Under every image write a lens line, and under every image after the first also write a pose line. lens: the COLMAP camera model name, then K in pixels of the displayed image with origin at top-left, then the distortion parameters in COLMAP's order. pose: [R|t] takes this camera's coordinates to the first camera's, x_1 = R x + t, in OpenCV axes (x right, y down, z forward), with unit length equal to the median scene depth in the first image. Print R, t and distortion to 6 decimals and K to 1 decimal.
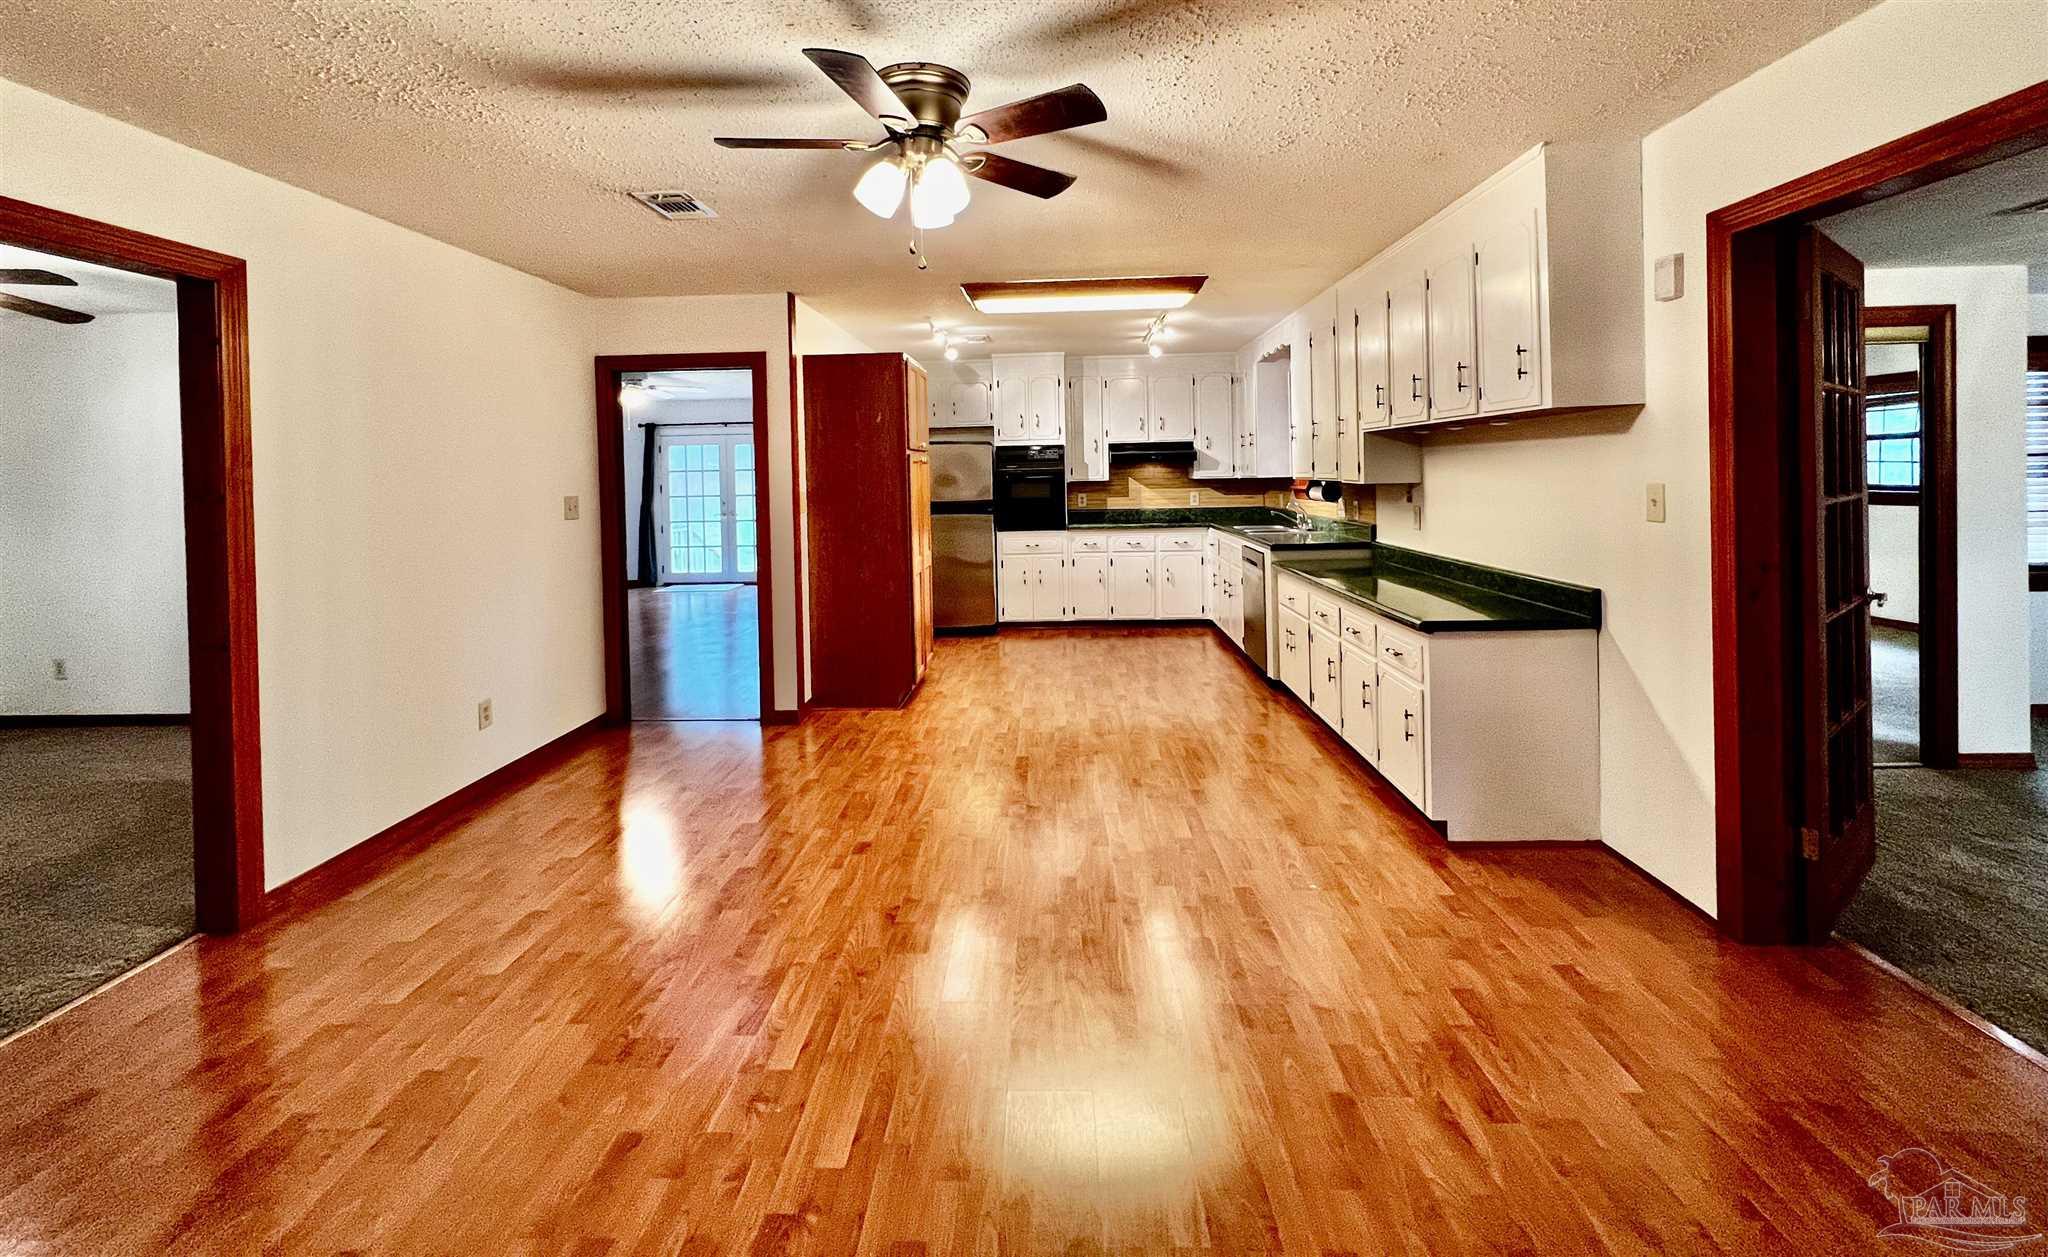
lens RADIAL K [[825.0, 0, 1037.9], [0, 825.0, 483.3], [0, 0, 1]] dist [0.000729, -0.000192]
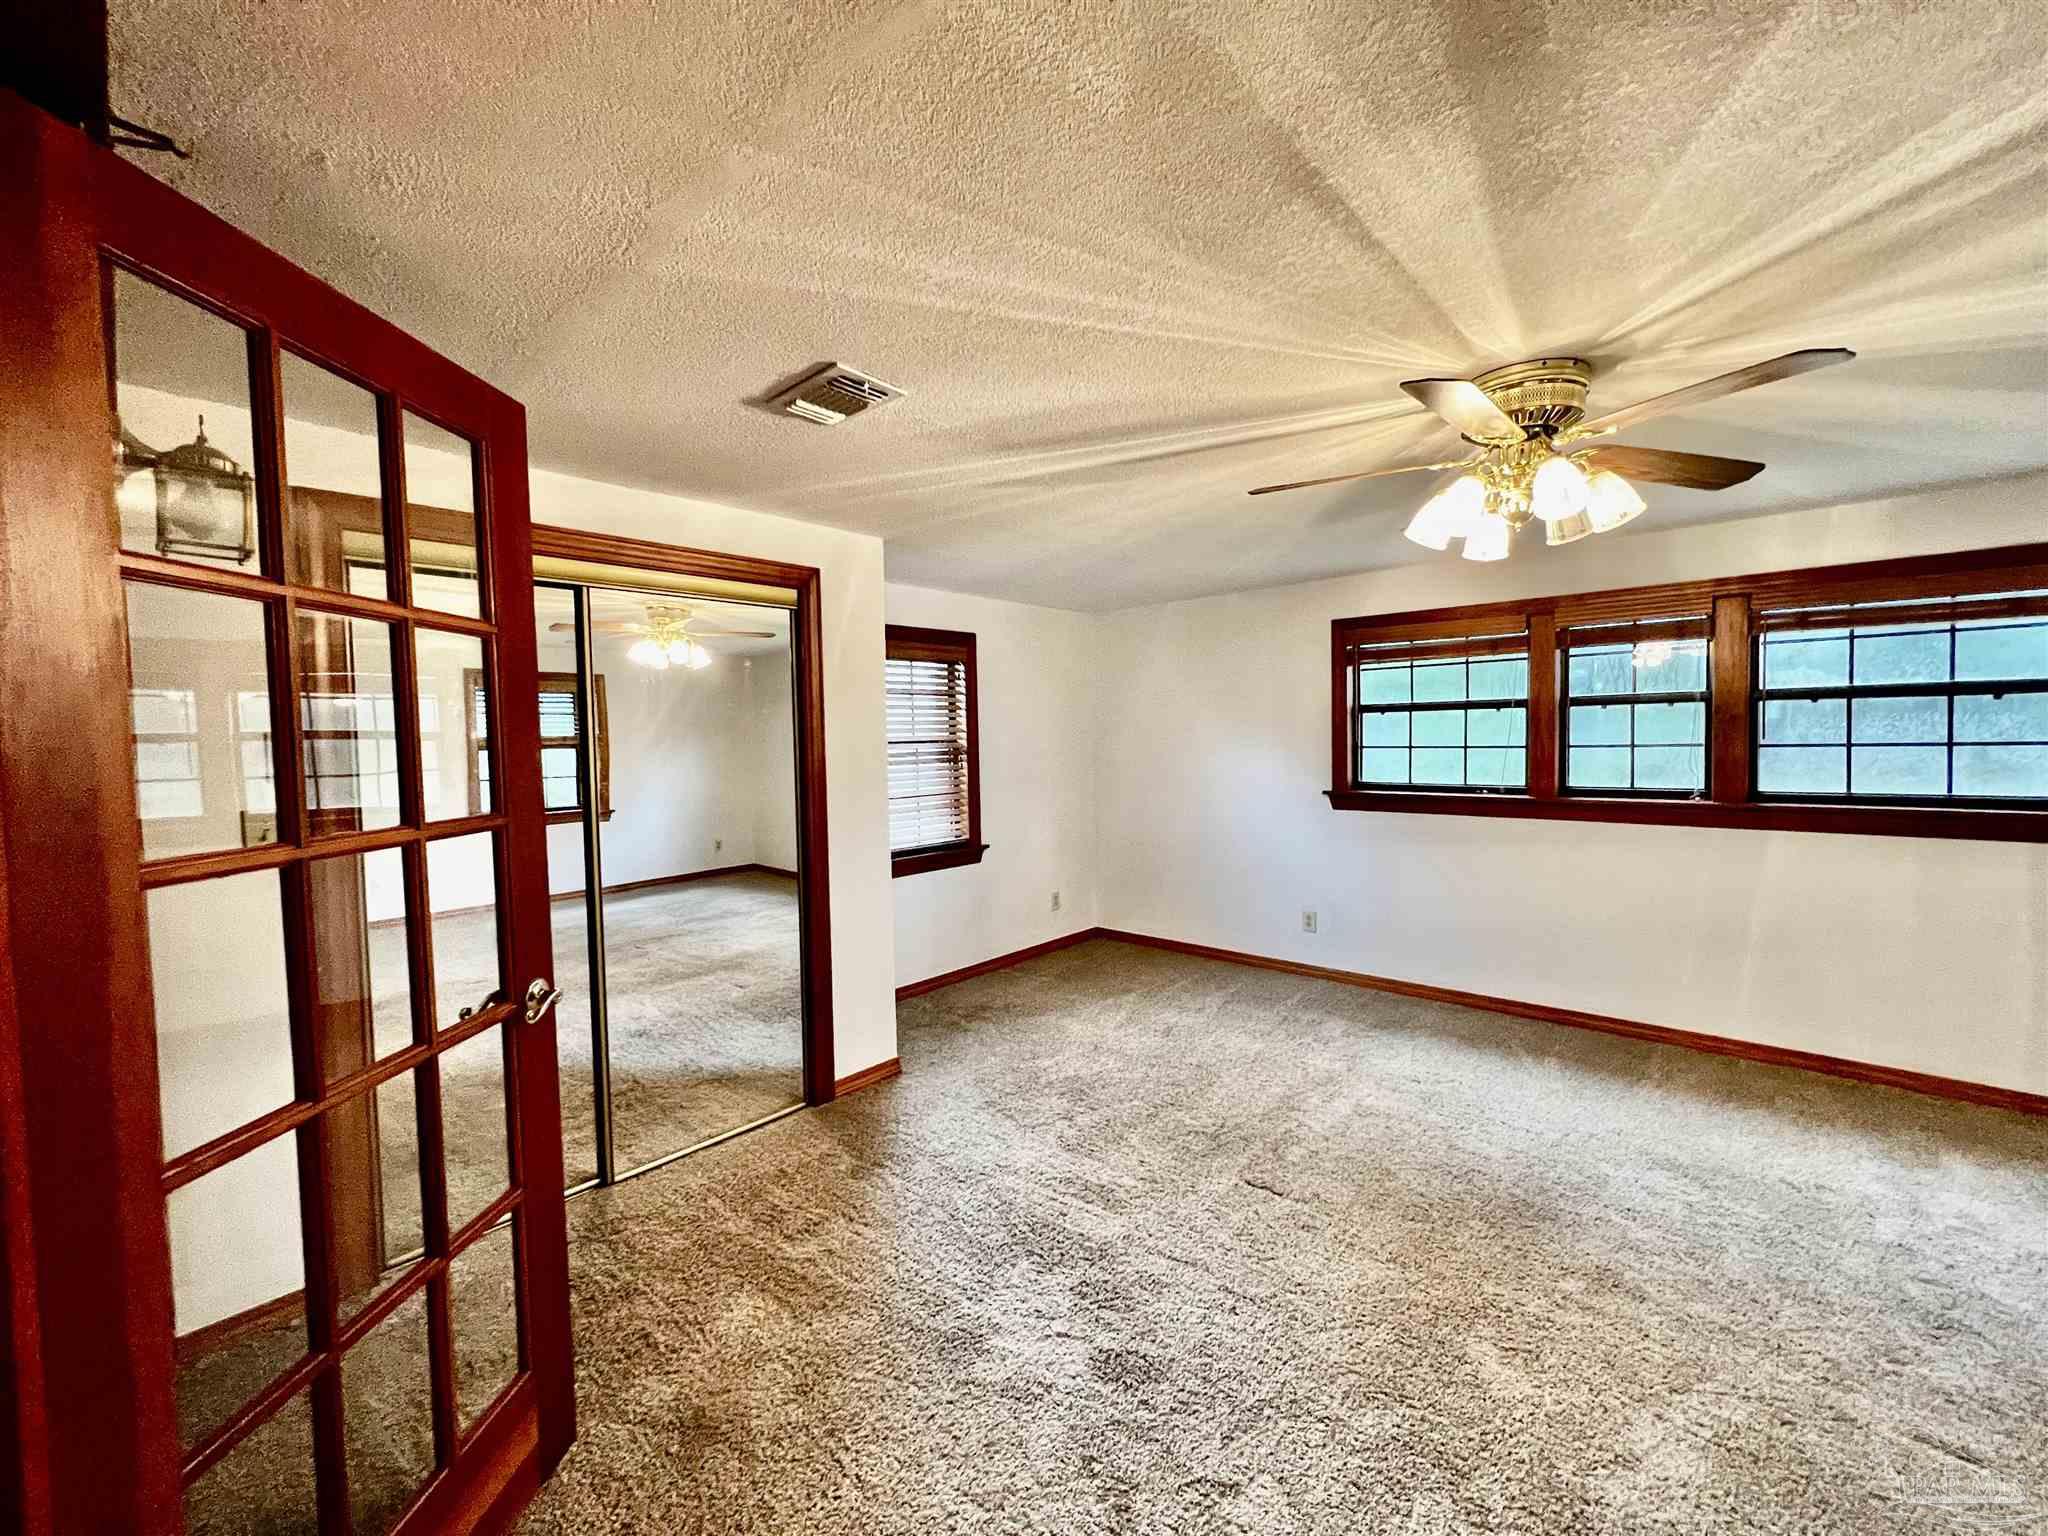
lens RADIAL K [[820.4, 0, 1025.7], [0, 820.4, 755.7], [0, 0, 1]] dist [-0.000567, 0.000460]
pose [[0.633124, -0.016985, 0.773864, 0.339369], [0.018705, 0.999803, 0.006640, -0.012622], [-0.773824, 0.010271, 0.633317, 0.169532]]
